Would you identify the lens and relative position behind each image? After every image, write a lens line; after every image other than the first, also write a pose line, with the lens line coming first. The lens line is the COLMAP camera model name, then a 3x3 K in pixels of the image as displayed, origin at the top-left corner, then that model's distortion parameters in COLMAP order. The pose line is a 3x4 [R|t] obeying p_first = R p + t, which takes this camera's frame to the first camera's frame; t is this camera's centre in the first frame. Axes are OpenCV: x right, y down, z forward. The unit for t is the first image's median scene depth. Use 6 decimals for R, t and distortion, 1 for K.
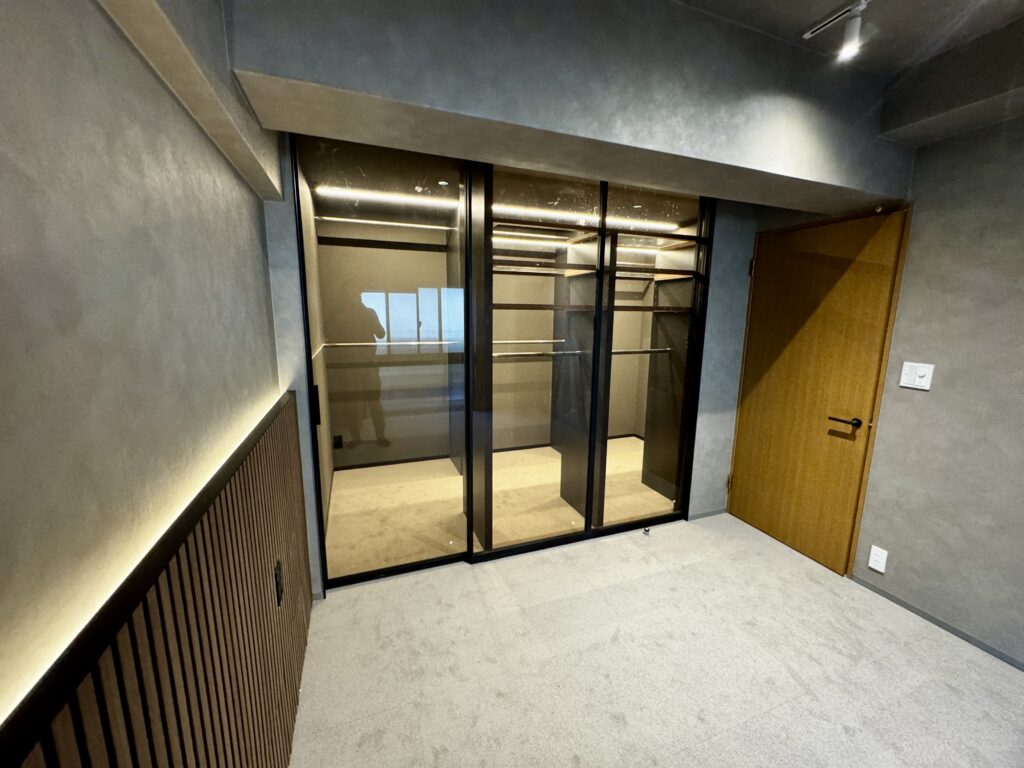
lens RADIAL K [[407.9, 0, 507.3], [0, 407.9, 384.4], [0, 0, 1]] dist [-0.002538, 0.000244]
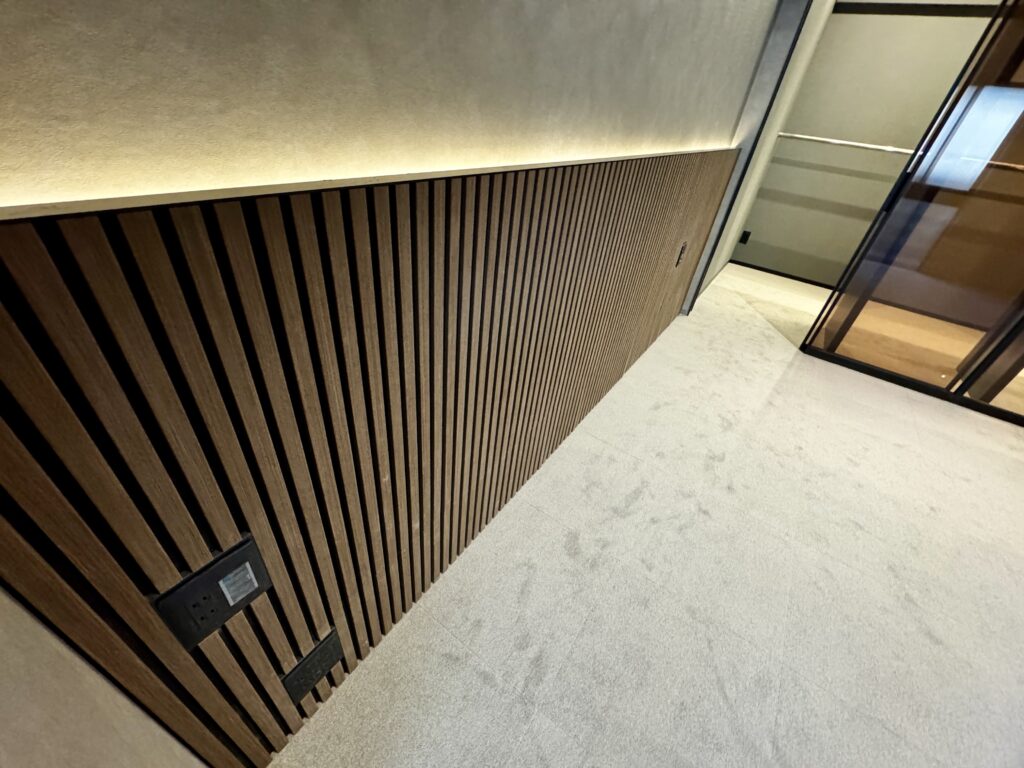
lens RADIAL K [[407.9, 0, 512.6], [0, 407.9, 377.9], [0, 0, 1]] dist [-0.002538, 0.000244]
pose [[0.568983, 0.513325, -0.642460, 0.253595], [-0.246890, 0.851841, 0.461966, 0.198657], [0.784413, -0.104234, 0.611418, -0.415476]]
